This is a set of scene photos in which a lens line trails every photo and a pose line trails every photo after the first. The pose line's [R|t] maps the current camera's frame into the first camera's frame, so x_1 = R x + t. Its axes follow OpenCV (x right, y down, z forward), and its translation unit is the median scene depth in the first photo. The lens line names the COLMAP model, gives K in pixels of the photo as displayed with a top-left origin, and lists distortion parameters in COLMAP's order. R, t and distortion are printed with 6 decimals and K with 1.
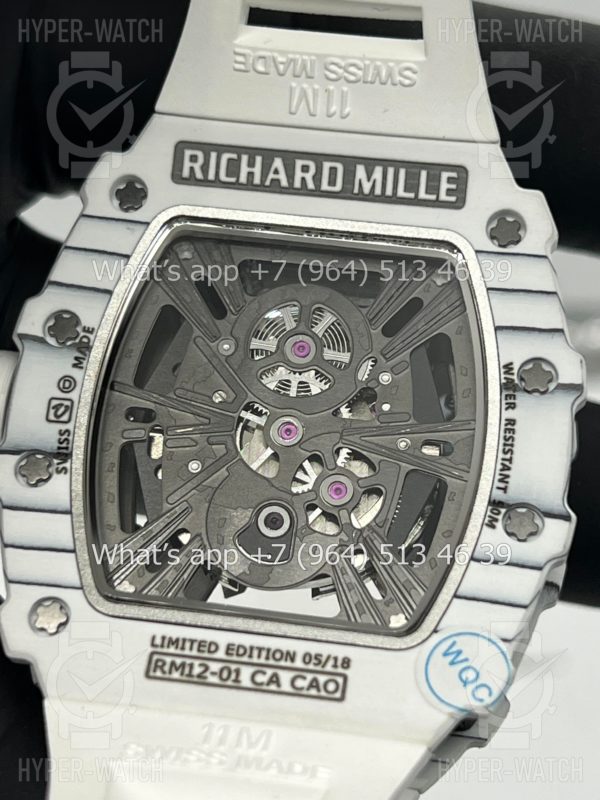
lens RADIAL K [[1867.0, 0, 300.0], [0, 1867.0, 400.0], [0, 0, 1]] dist [0.203703, -0.042571]
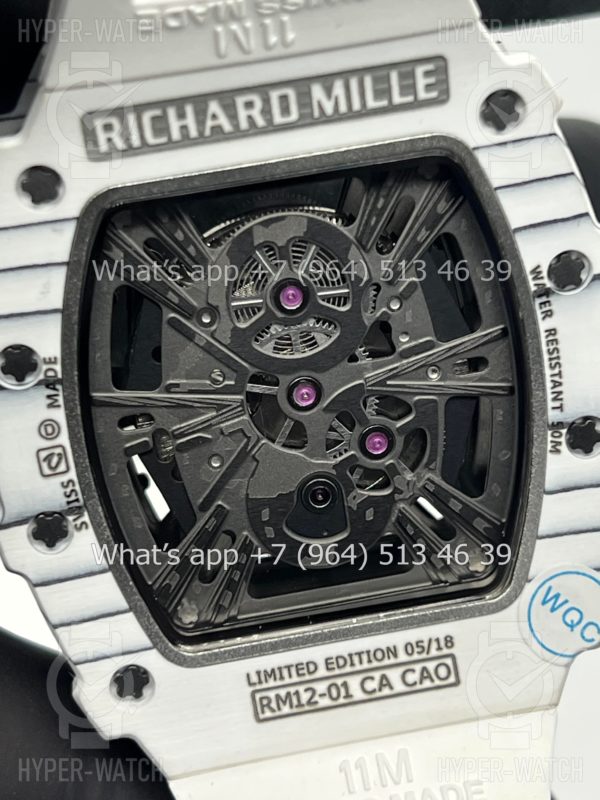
lens RADIAL K [[1867.0, 0, 300.0], [0, 1867.0, 400.0], [0, 0, 1]] dist [0.203703, -0.042571]
pose [[0.944185, -0.313676, 0.100612, -0.099634], [0.193775, 0.775858, 0.600413, -0.517688], [-0.266396, -0.547405, 0.793336, 0.301822]]
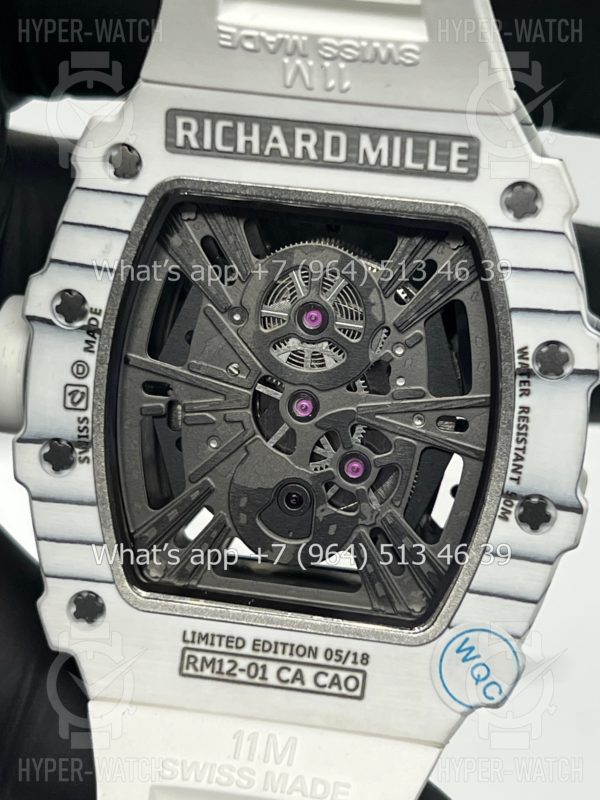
lens RADIAL K [[1867.0, 0, 300.0], [0, 1867.0, 400.0], [0, 0, 1]] dist [0.203703, -0.042571]
pose [[0.996082, -0.031108, -0.082779, 0.075466], [0.065834, 0.885851, 0.459275, -0.451044], [0.059042, -0.462926, 0.884429, 0.117570]]
